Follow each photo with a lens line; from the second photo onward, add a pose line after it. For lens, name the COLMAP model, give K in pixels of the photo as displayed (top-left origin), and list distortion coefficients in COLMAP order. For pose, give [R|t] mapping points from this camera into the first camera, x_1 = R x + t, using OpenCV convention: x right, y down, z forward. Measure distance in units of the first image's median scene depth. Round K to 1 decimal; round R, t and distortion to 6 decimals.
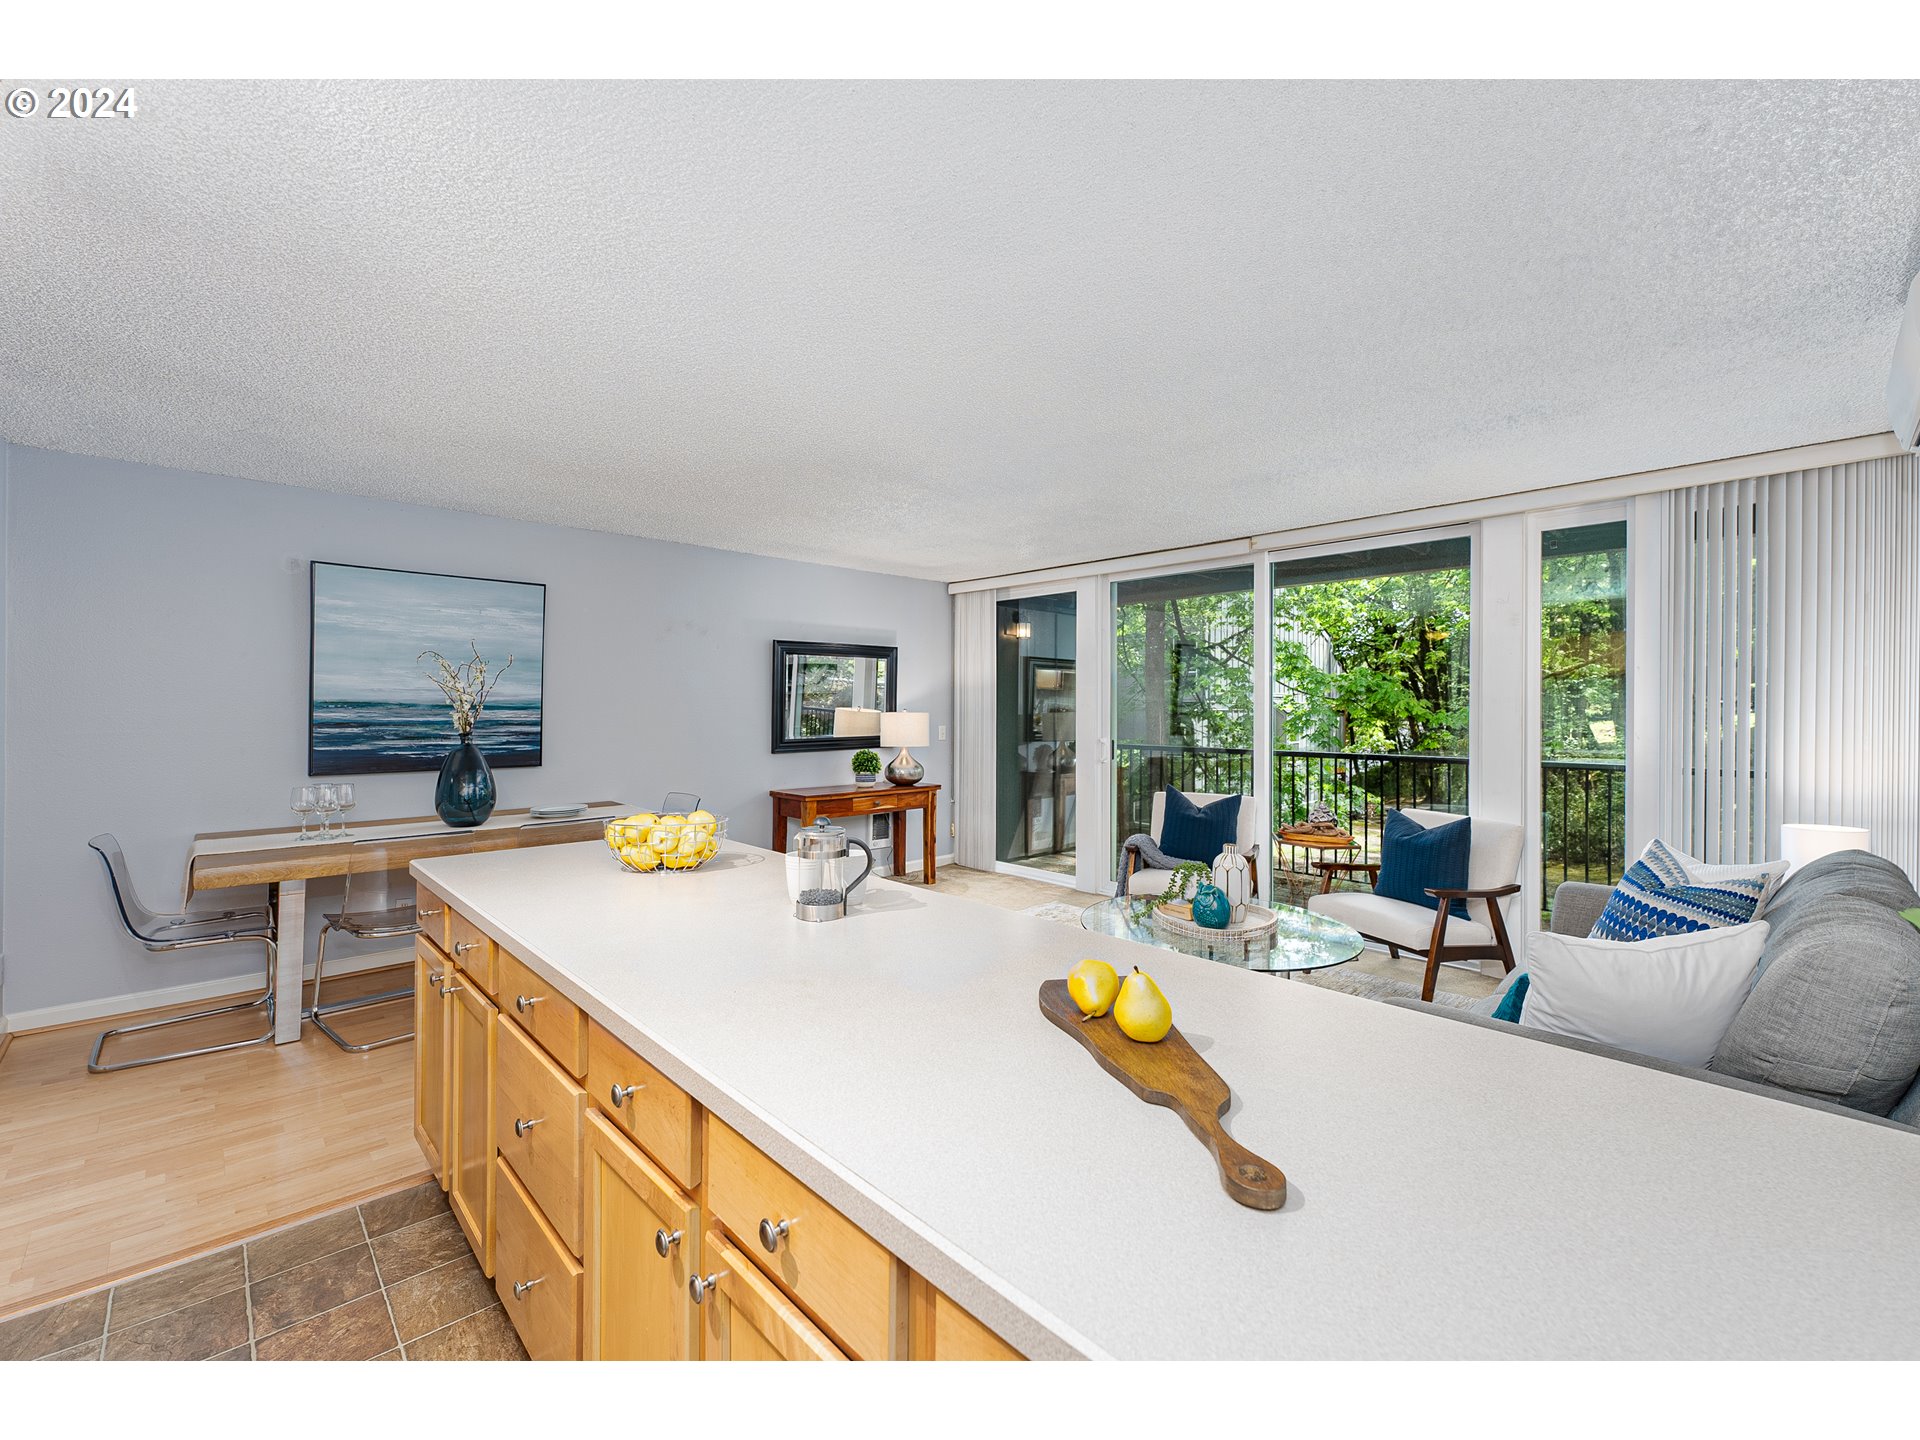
lens RADIAL K [[800.8, 0, 963.1], [0, 800.8, 711.2], [0, 0, 1]] dist [0.000394, 0.000018]
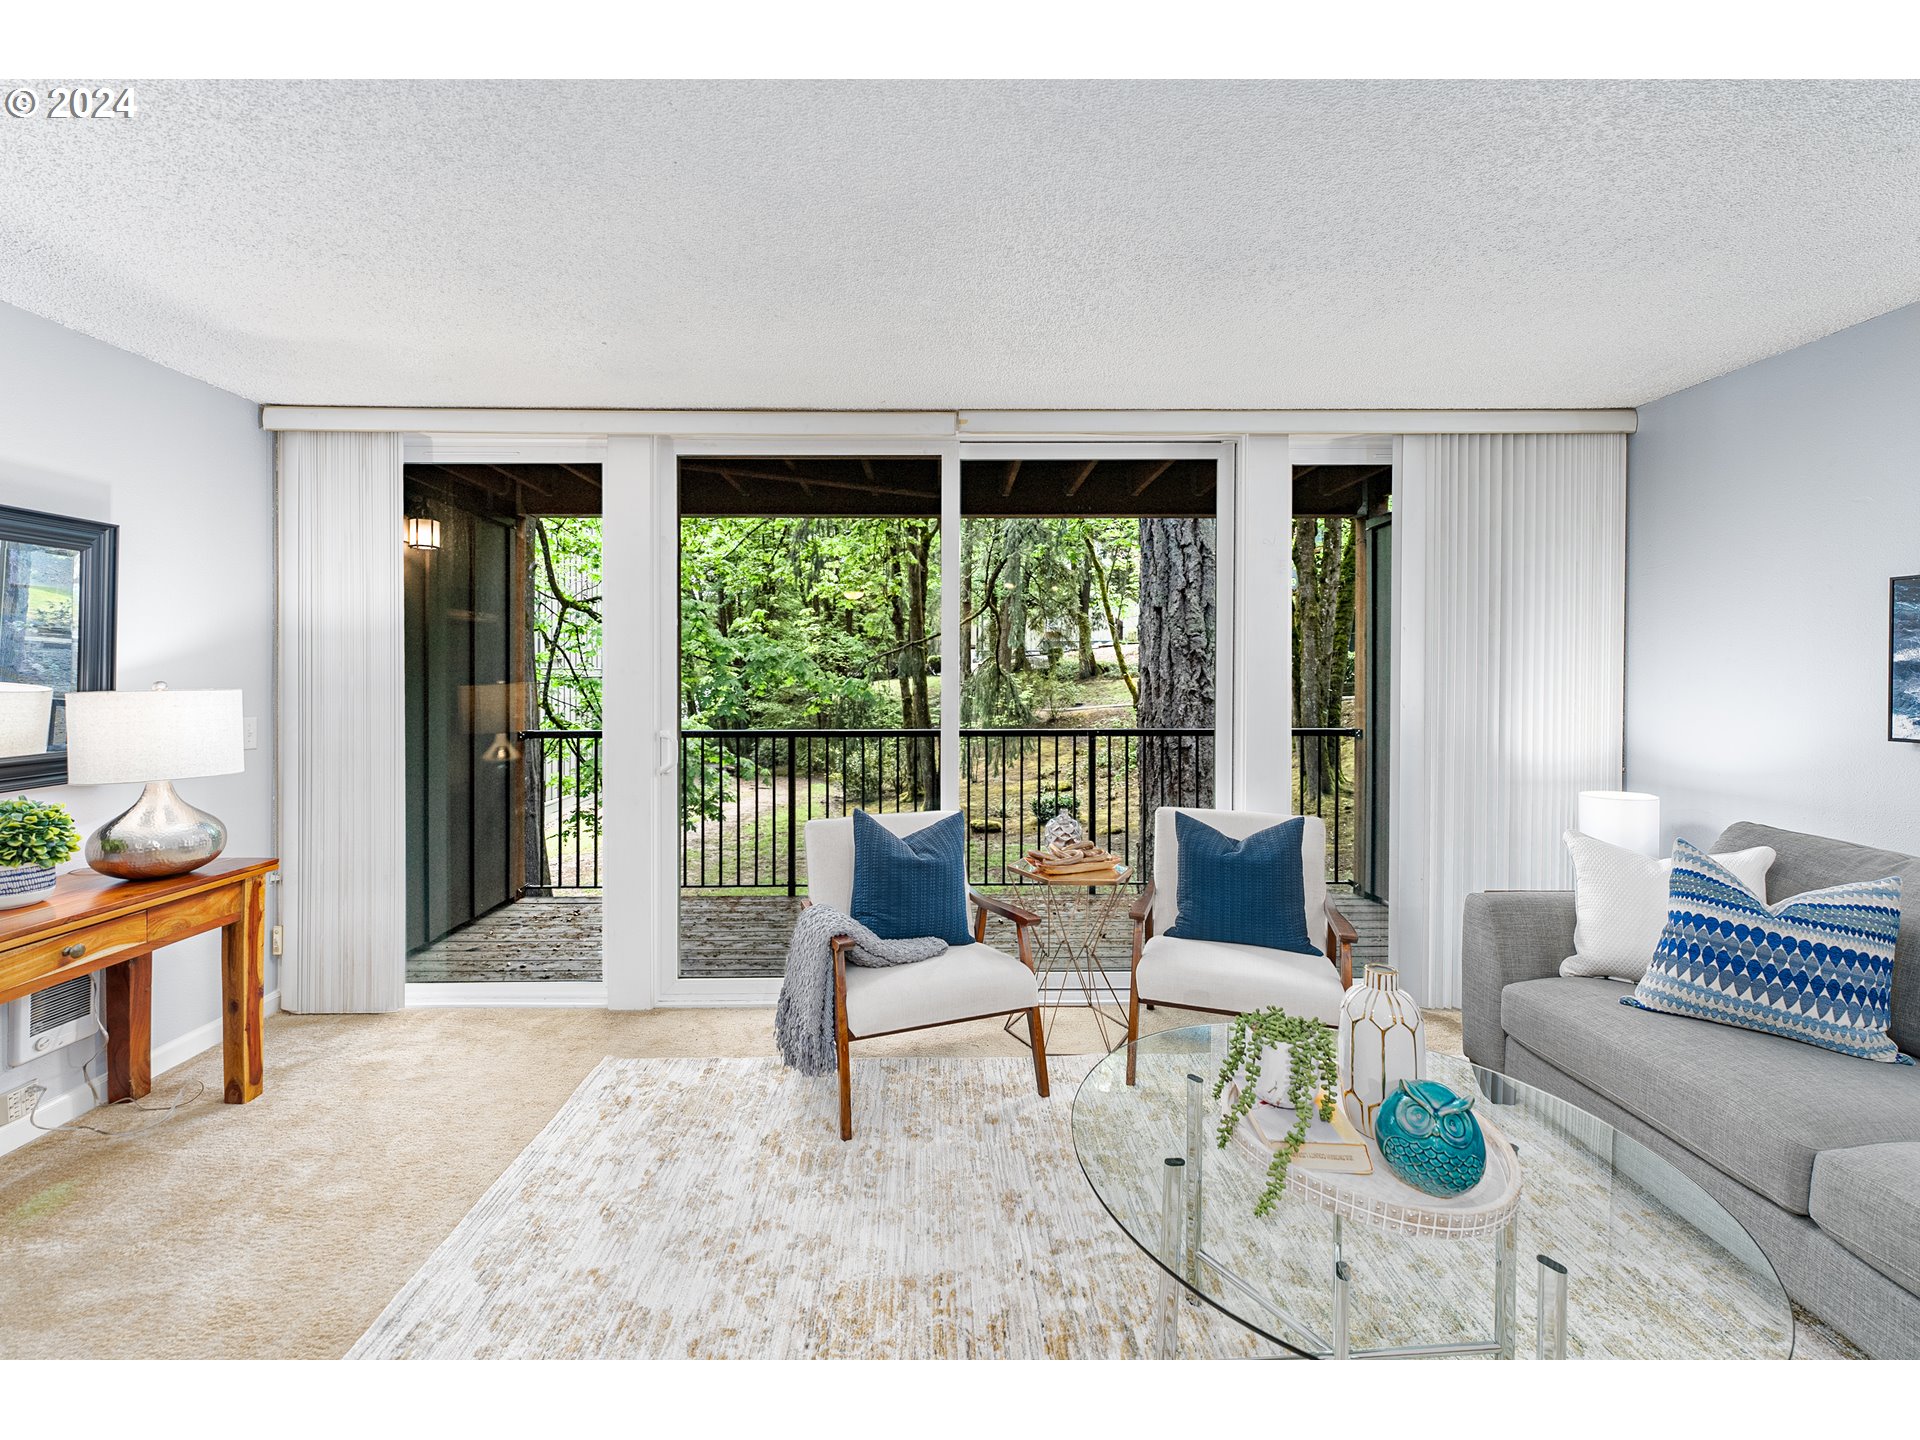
lens RADIAL K [[801.6, 0, 951.0], [0, 801.6, 672.4], [0, 0, 1]] dist [0.000593, 0.000089]
pose [[0.684275, -0.004784, 0.729208, -0.125872], [0.005872, 0.999982, 0.001050, -0.007638], [-0.729200, 0.003564, 0.684291, 0.599245]]
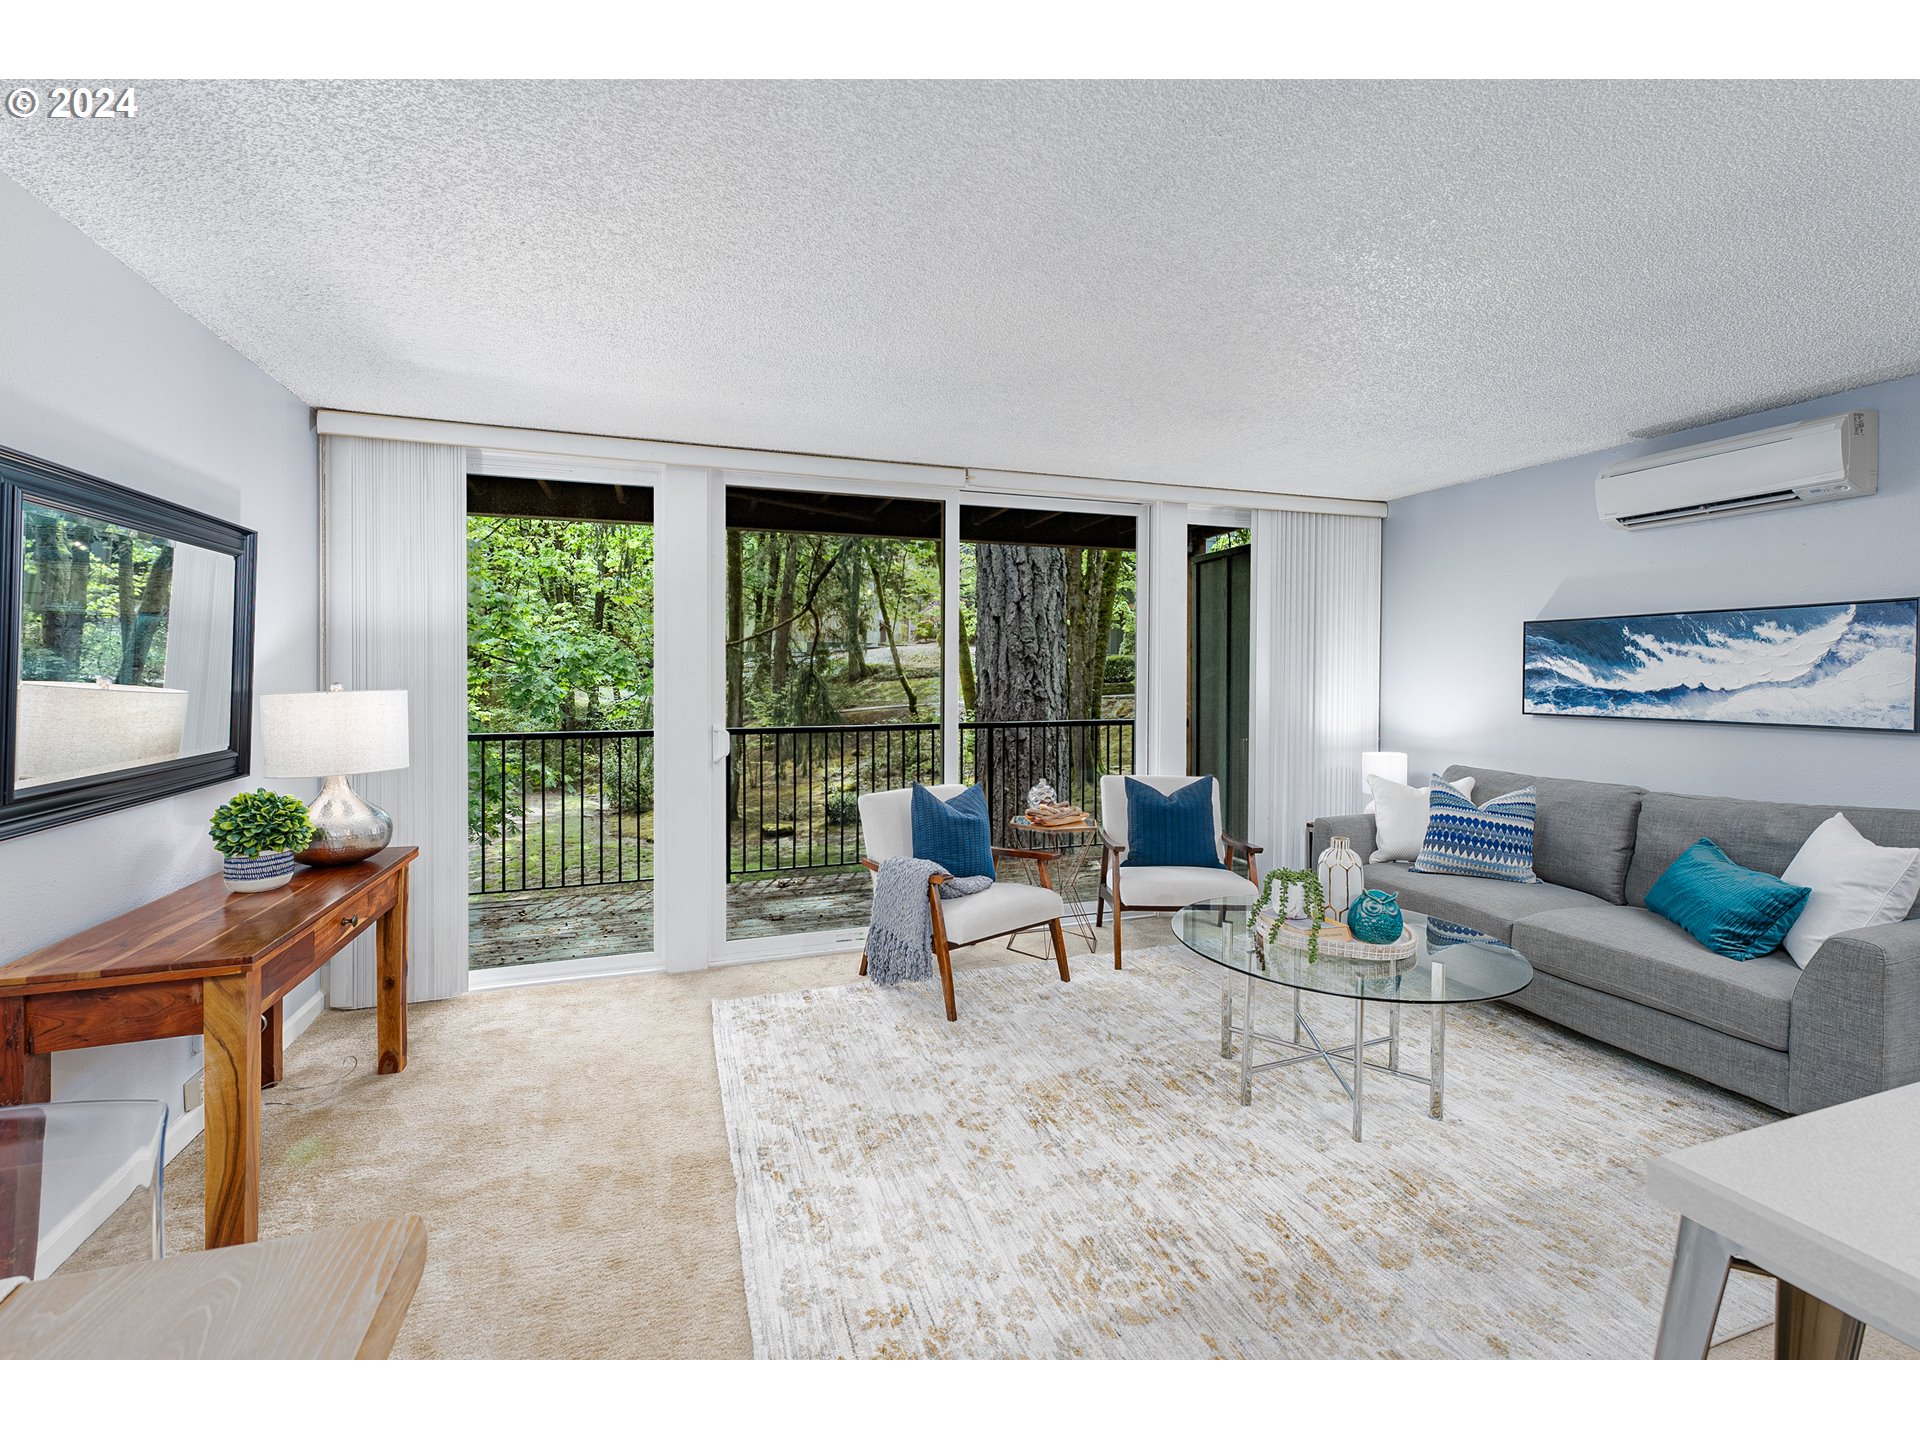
lens RADIAL K [[827.8, 0, 959.5], [0, 827.8, 676.2], [0, 0, 1]] dist [-0.000499, 0.000026]
pose [[0.419673, -0.006633, 0.907651, -0.442958], [0.003988, 0.999977, 0.005464, -0.010033], [-0.907666, 0.001326, 0.419690, 0.694888]]
